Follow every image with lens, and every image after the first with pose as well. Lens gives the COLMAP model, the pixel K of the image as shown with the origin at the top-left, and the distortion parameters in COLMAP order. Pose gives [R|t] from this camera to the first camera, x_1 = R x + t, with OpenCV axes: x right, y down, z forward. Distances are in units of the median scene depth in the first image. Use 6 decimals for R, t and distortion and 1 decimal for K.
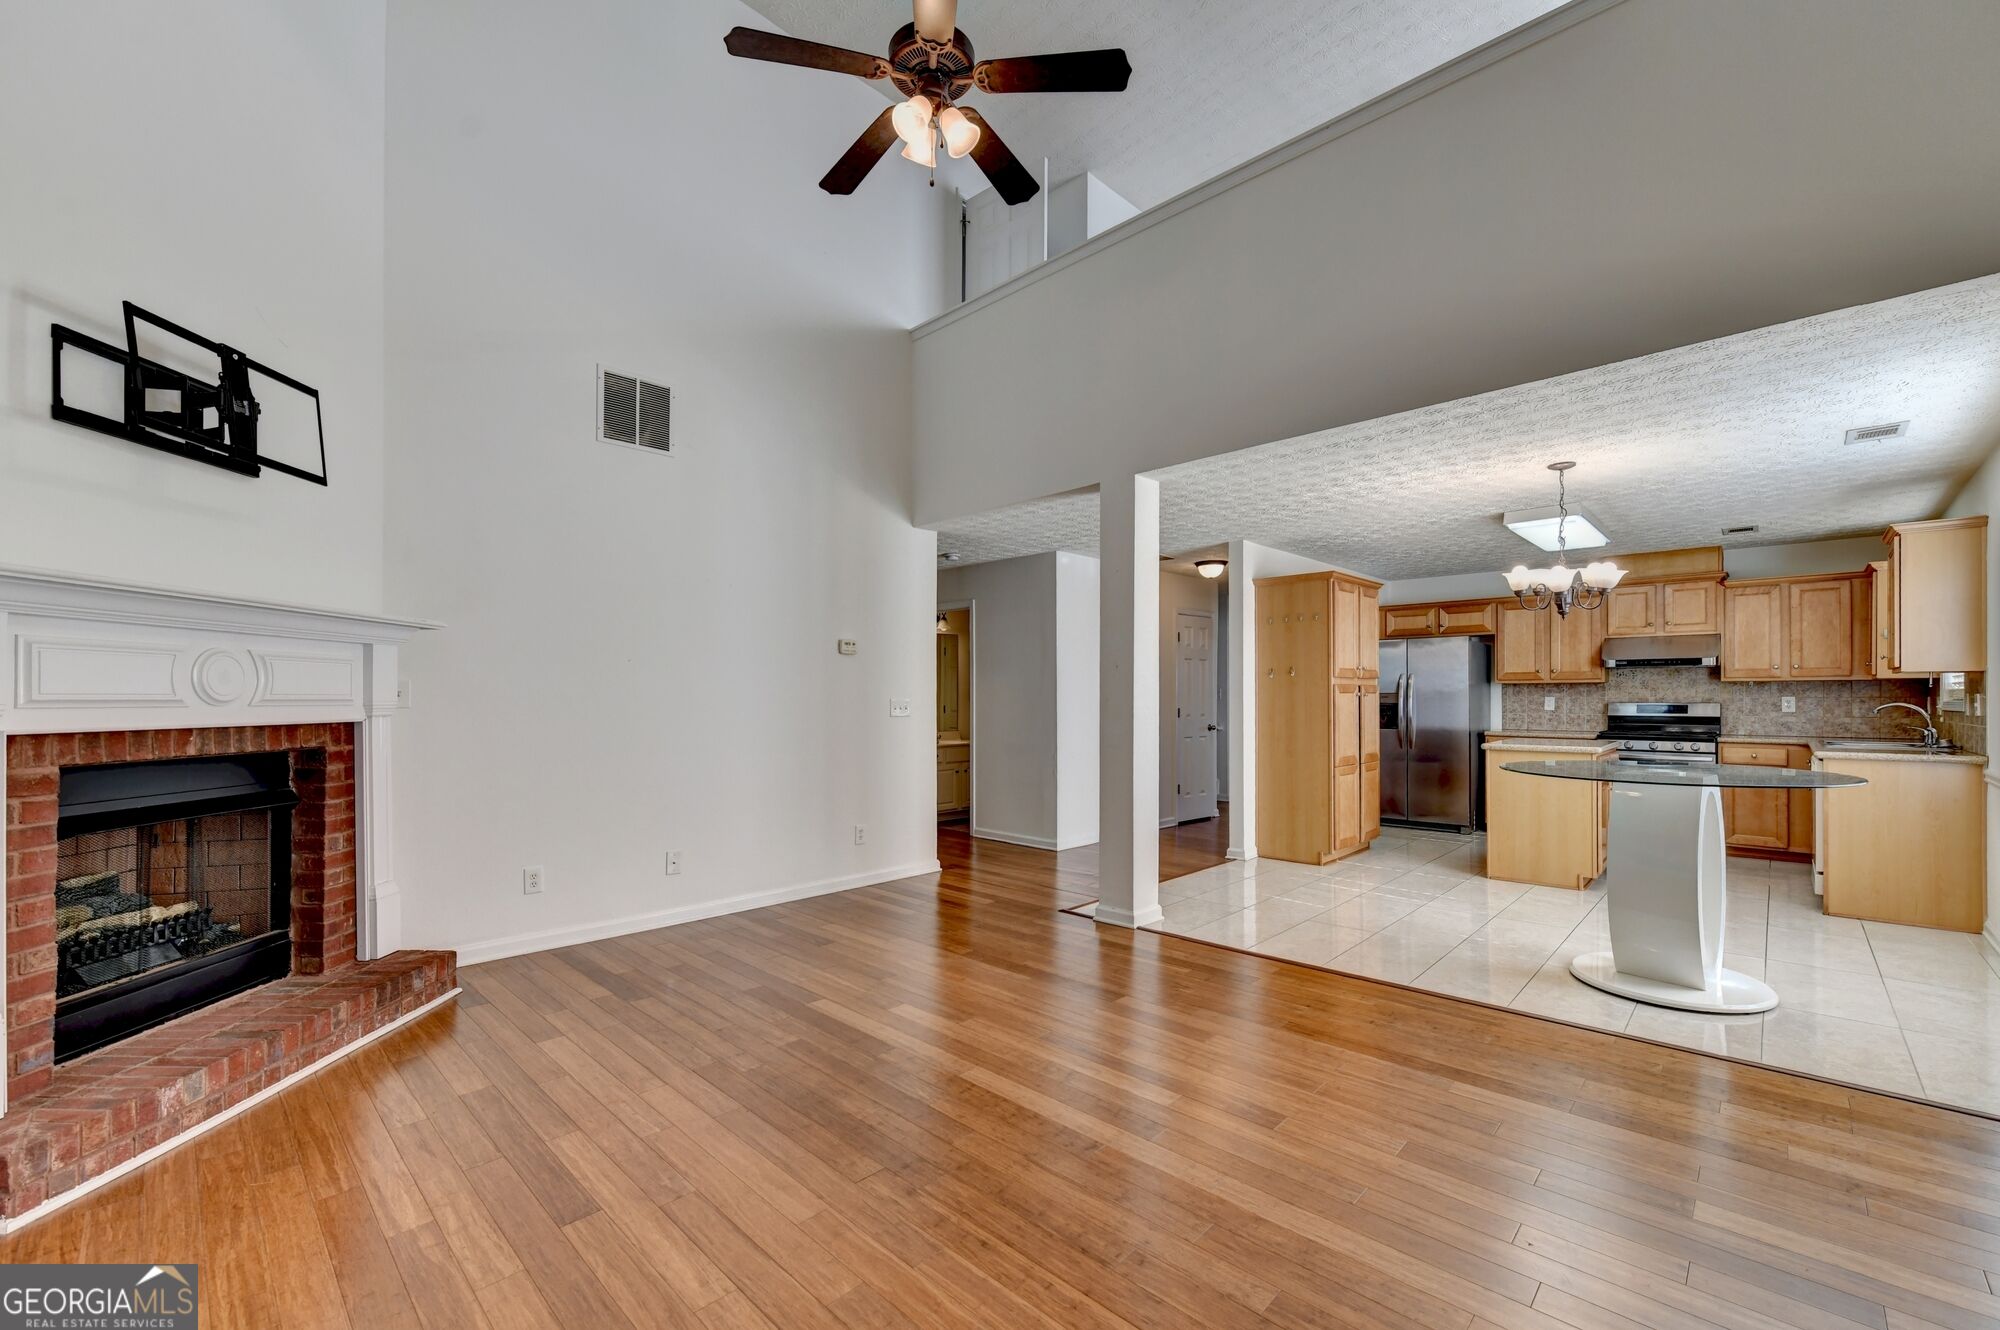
lens RADIAL K [[808.4, 0, 1023.7], [0, 808.4, 697.0], [0, 0, 1]] dist [-0.005252, -0.001313]
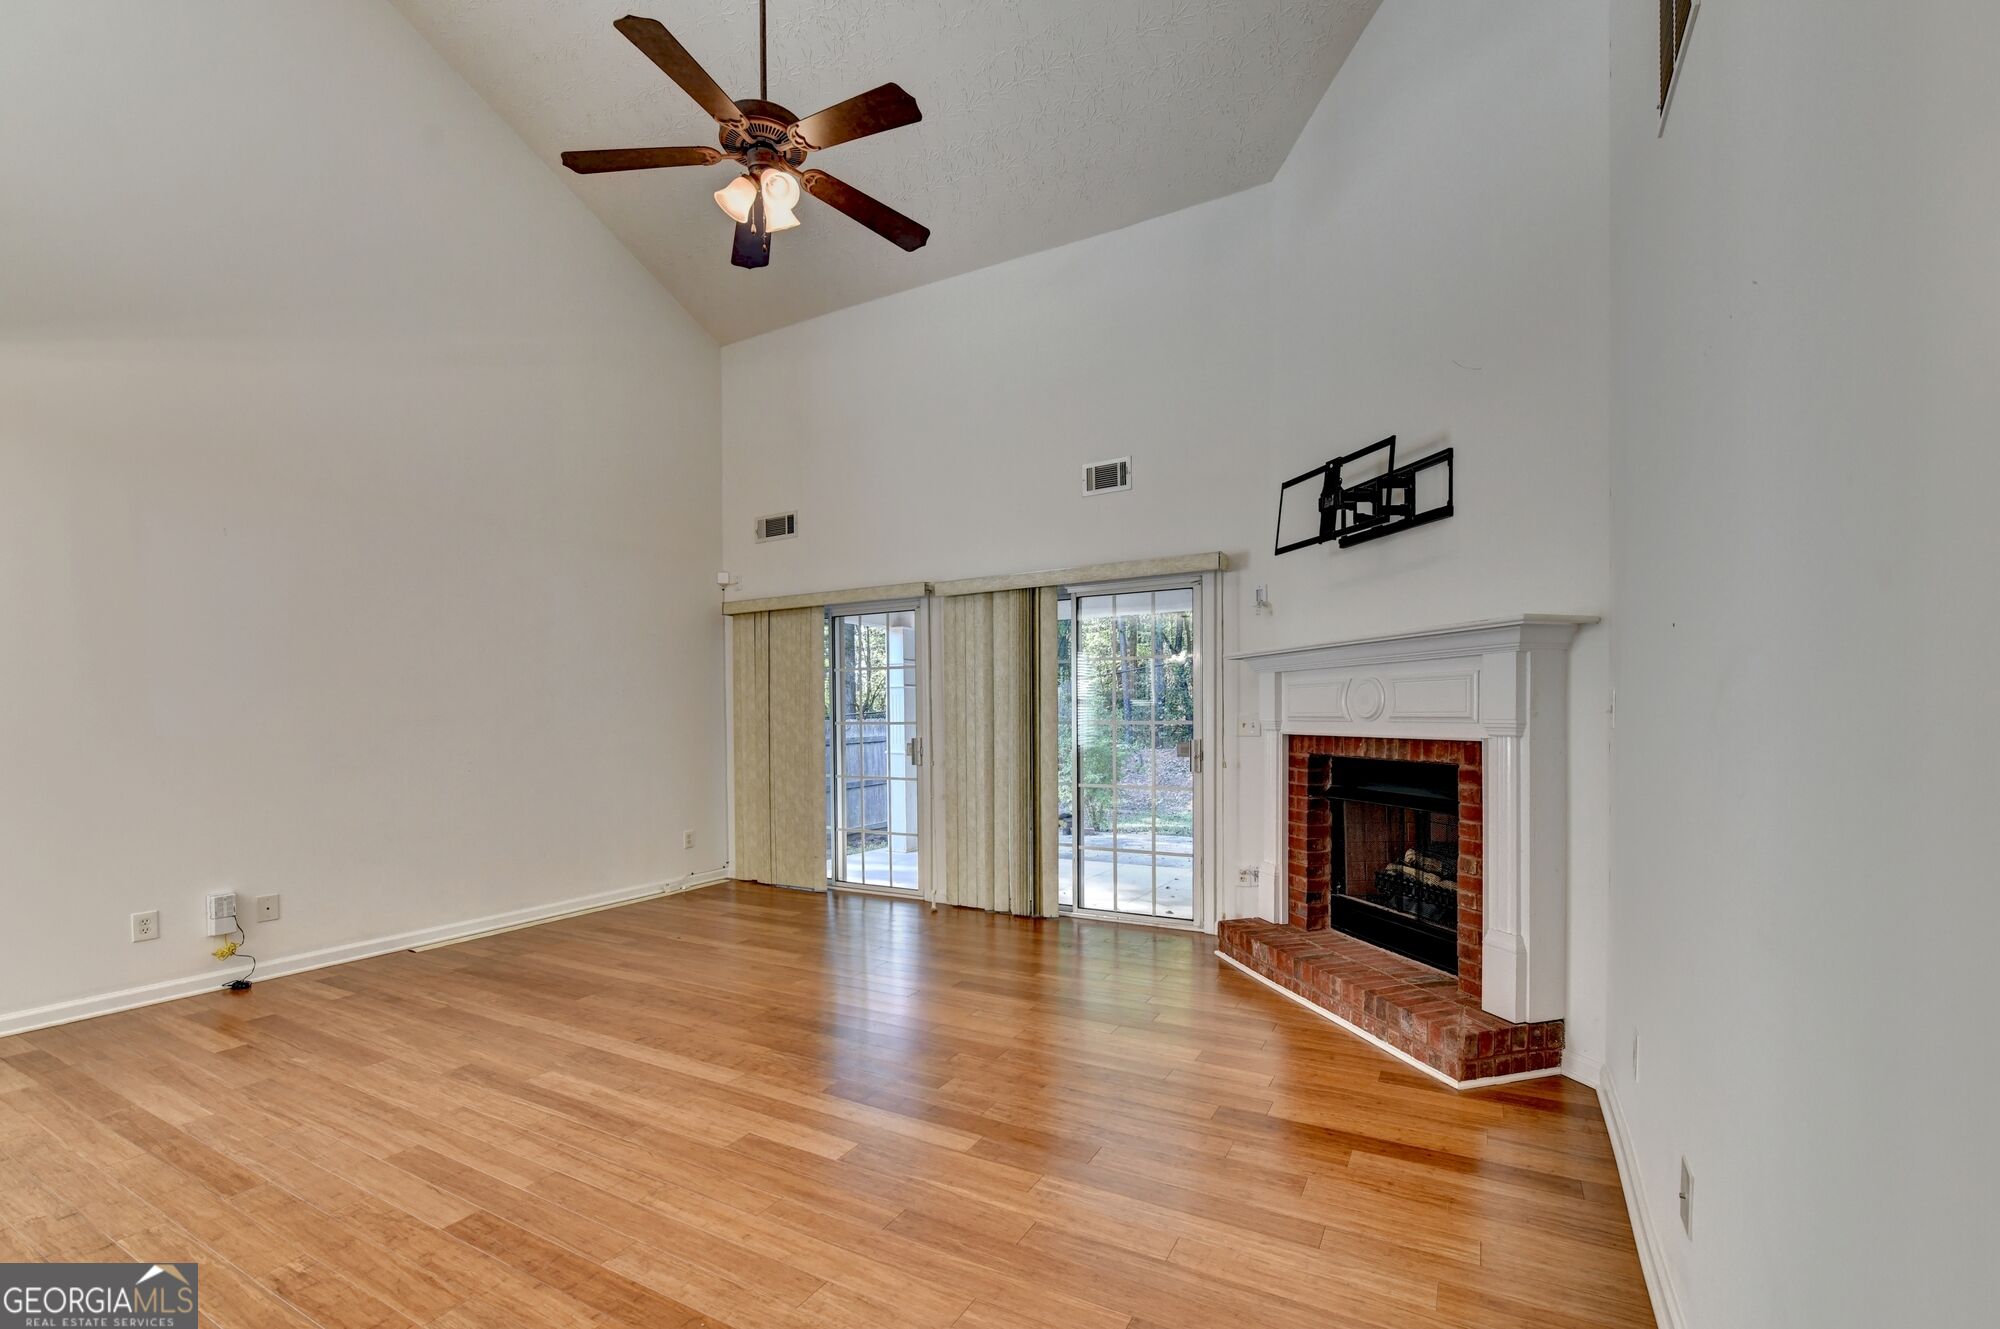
lens RADIAL K [[808.4, 0, 1050.8], [0, 808.4, 728.8], [0, 0, 1]] dist [-0.005252, -0.001313]
pose [[-0.960617, 0.018787, -0.277240, -0.072737], [0.014123, 0.999723, 0.018810, -0.004515], [0.277517, 0.014154, -0.960617, 1.129576]]
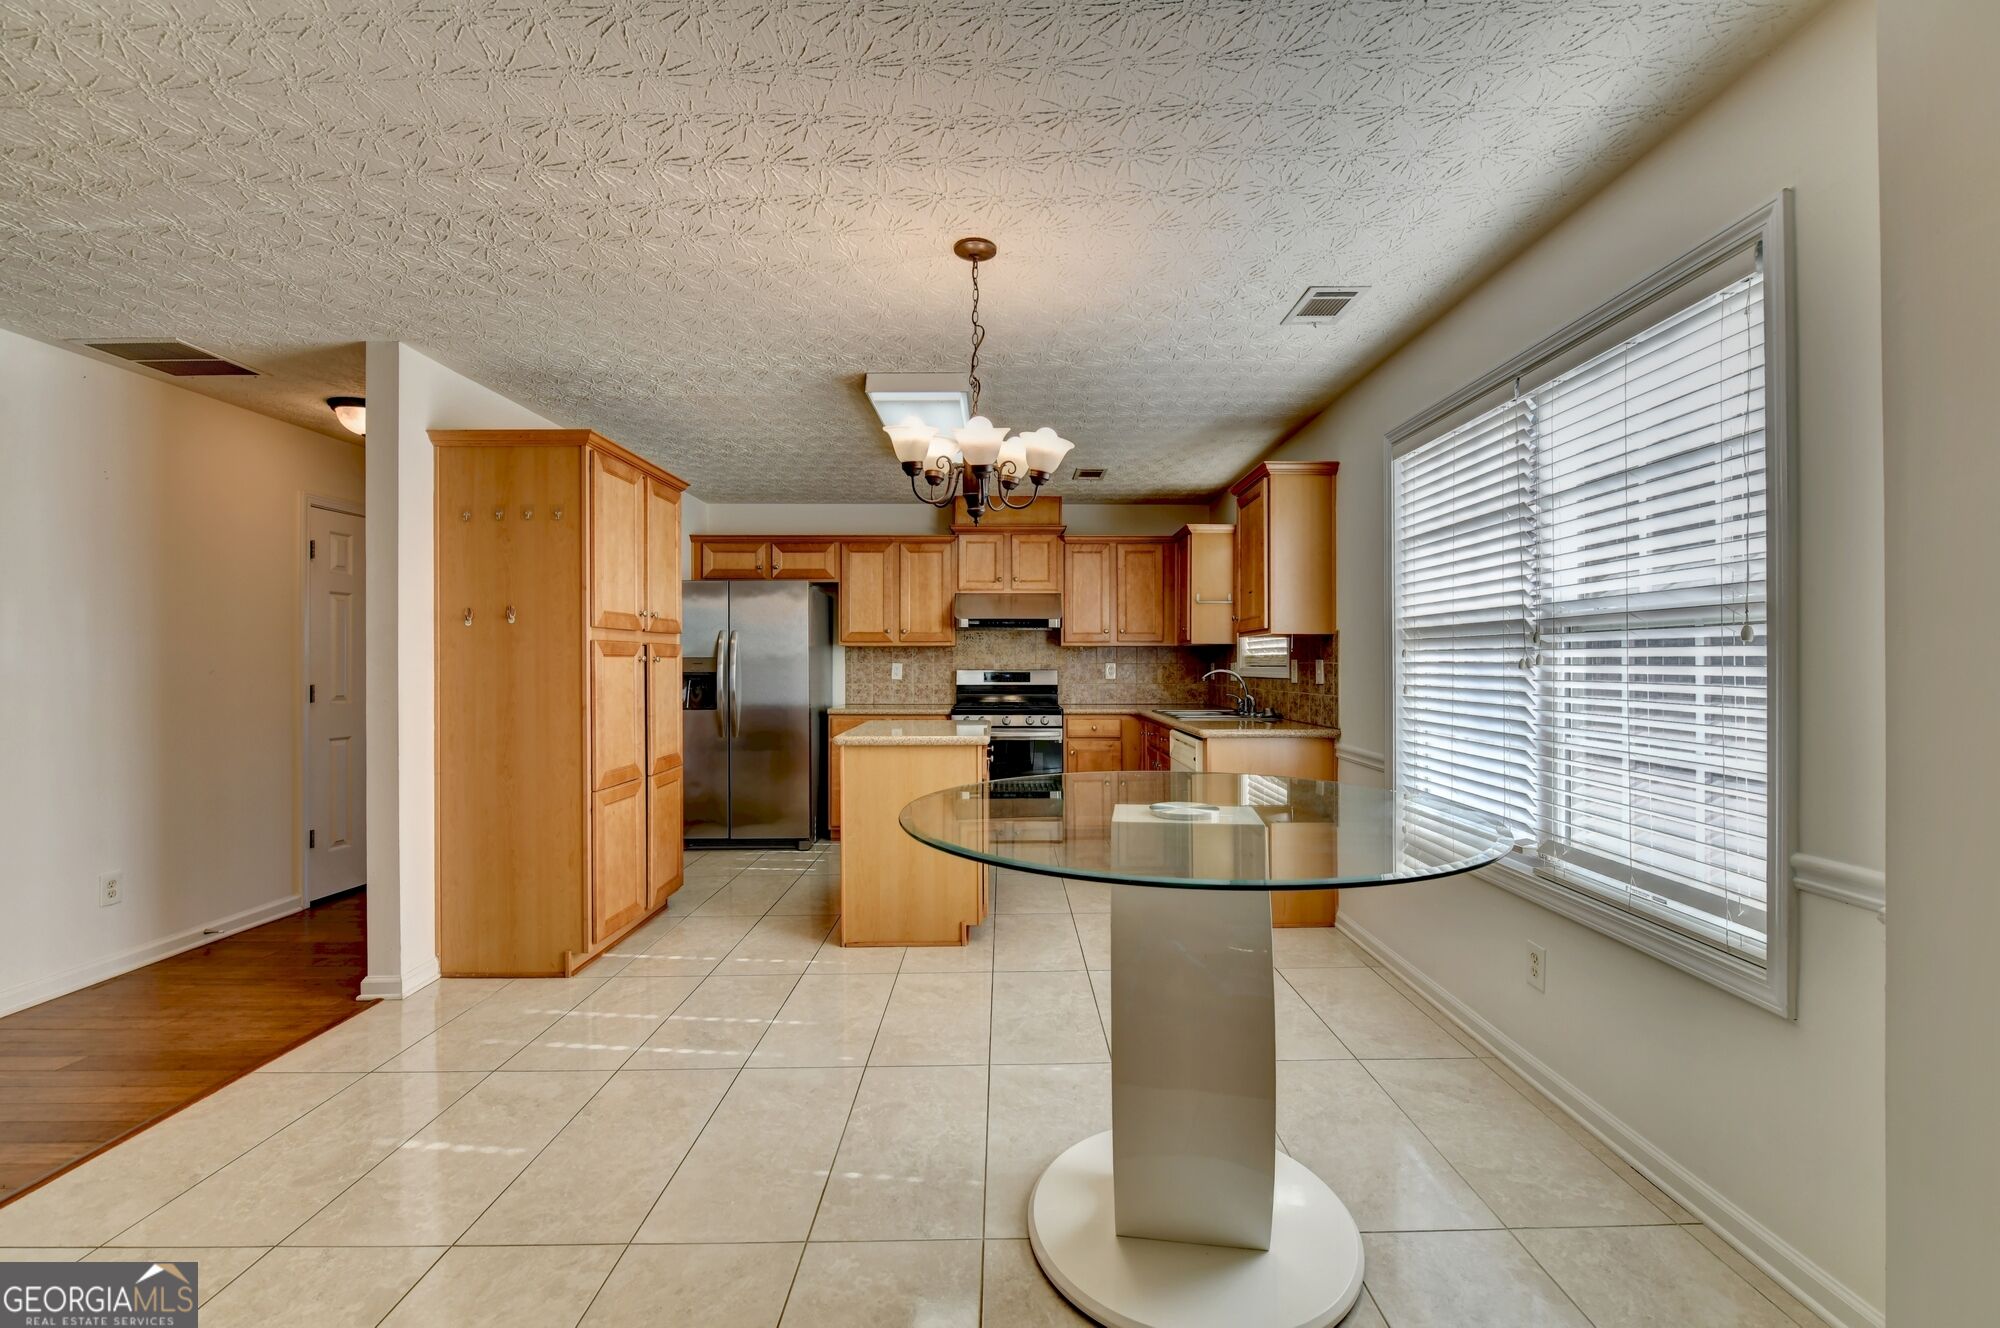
lens RADIAL K [[808.4, 0, 1020.3], [0, 808.4, 659.2], [0, 0, 1]] dist [-0.005252, -0.001313]
pose [[0.715431, 0.003228, 0.698676, 0.253774], [0.000476, 0.999987, -0.005108, 0.000113], [-0.698684, 0.003987, 0.715420, 0.491189]]
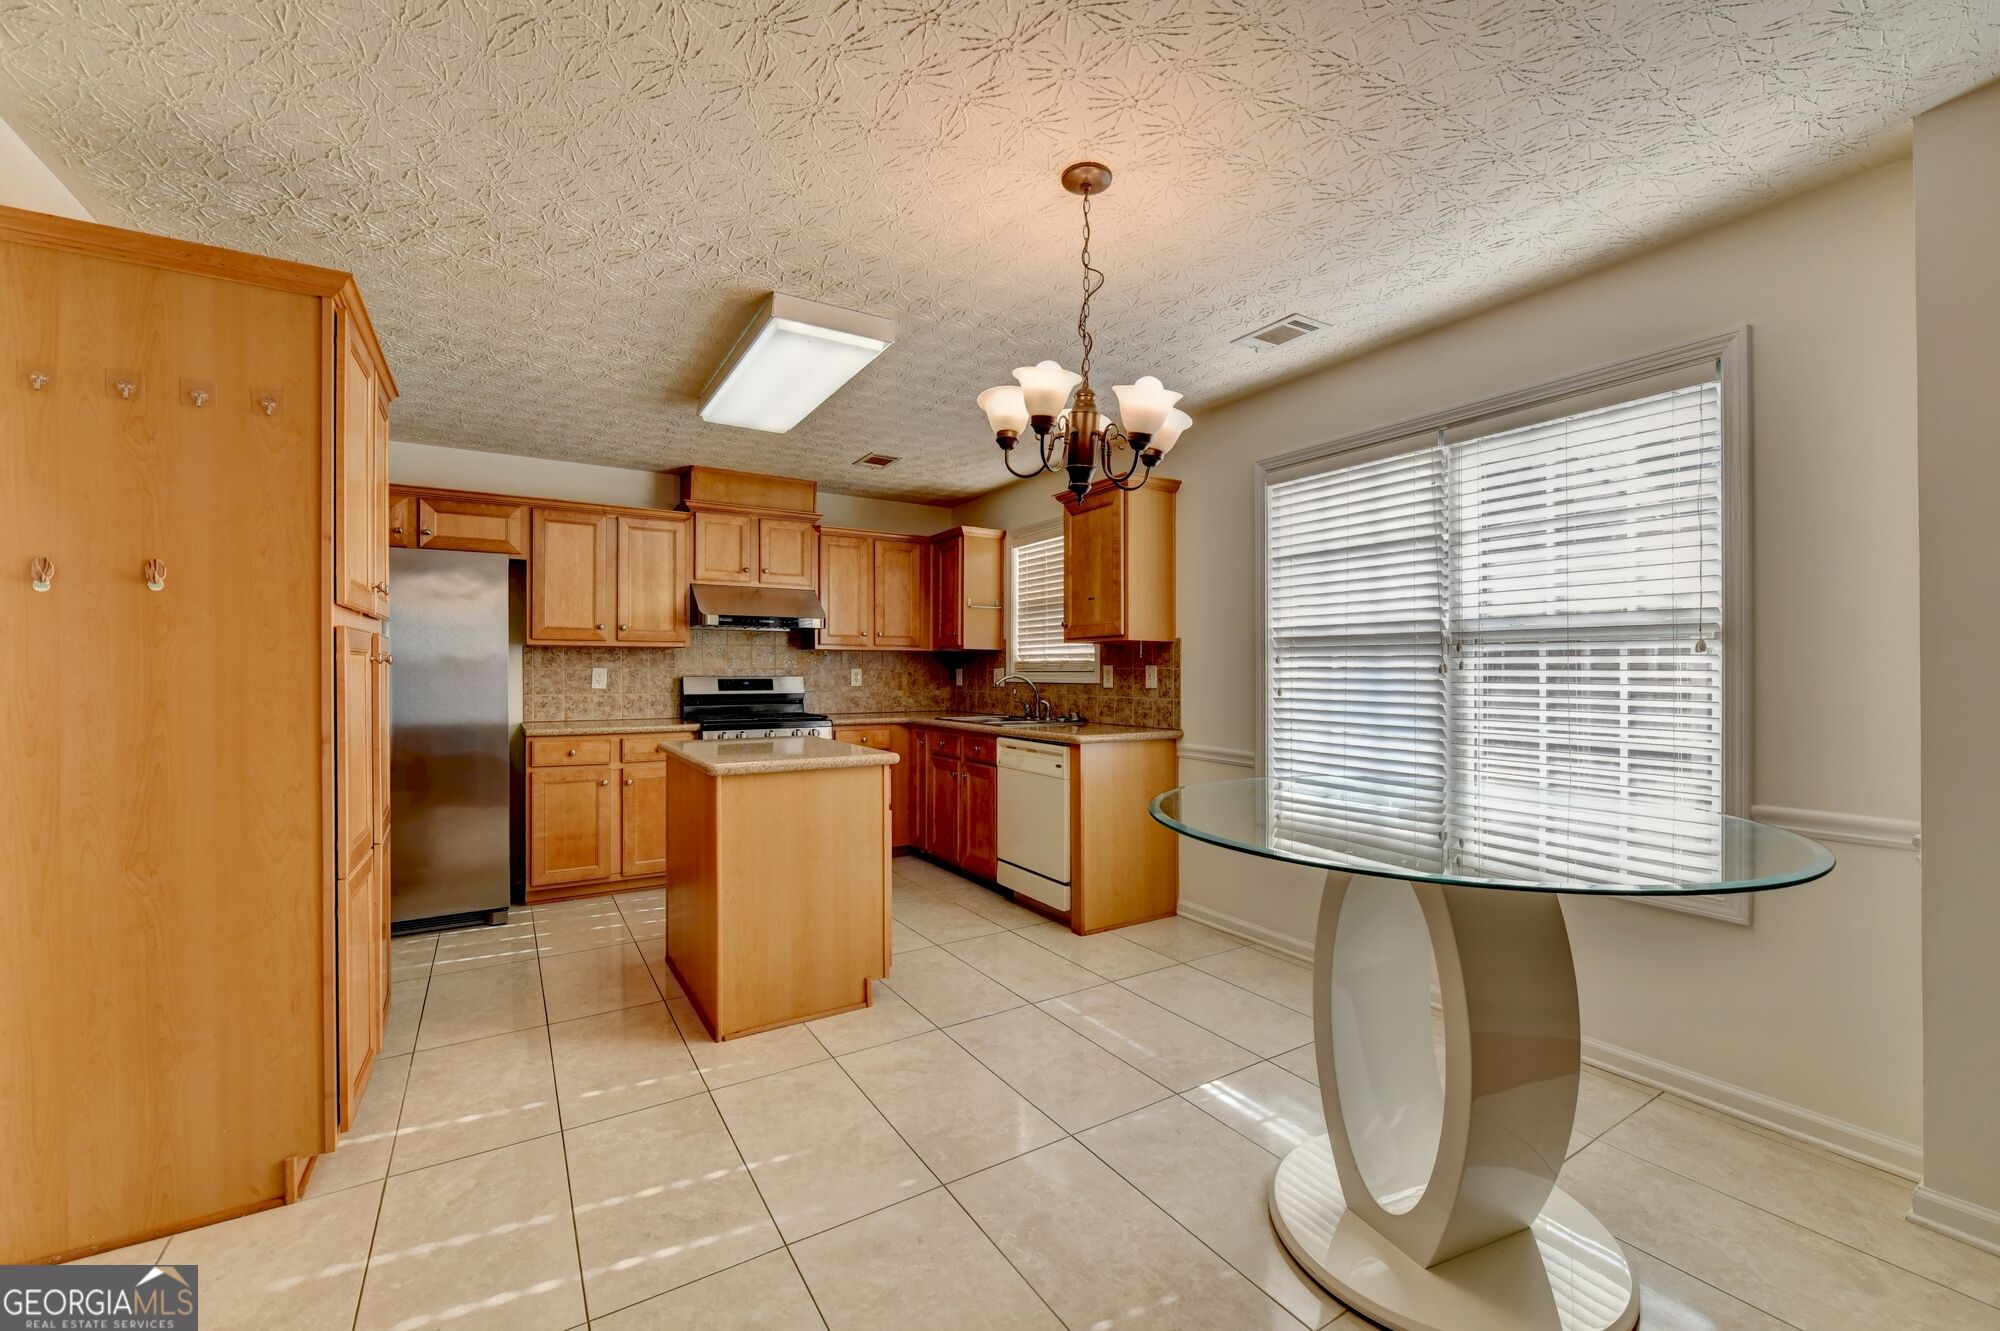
lens RADIAL K [[808.4, 0, 1020.0], [0, 808.4, 665.8], [0, 0, 1]] dist [-0.005252, -0.001313]
pose [[0.249982, 0.005900, 0.968233, 0.169822], [-0.001334, 0.999983, -0.005749, 0.001988], [-0.968250, 0.000146, 0.249985, 0.775166]]
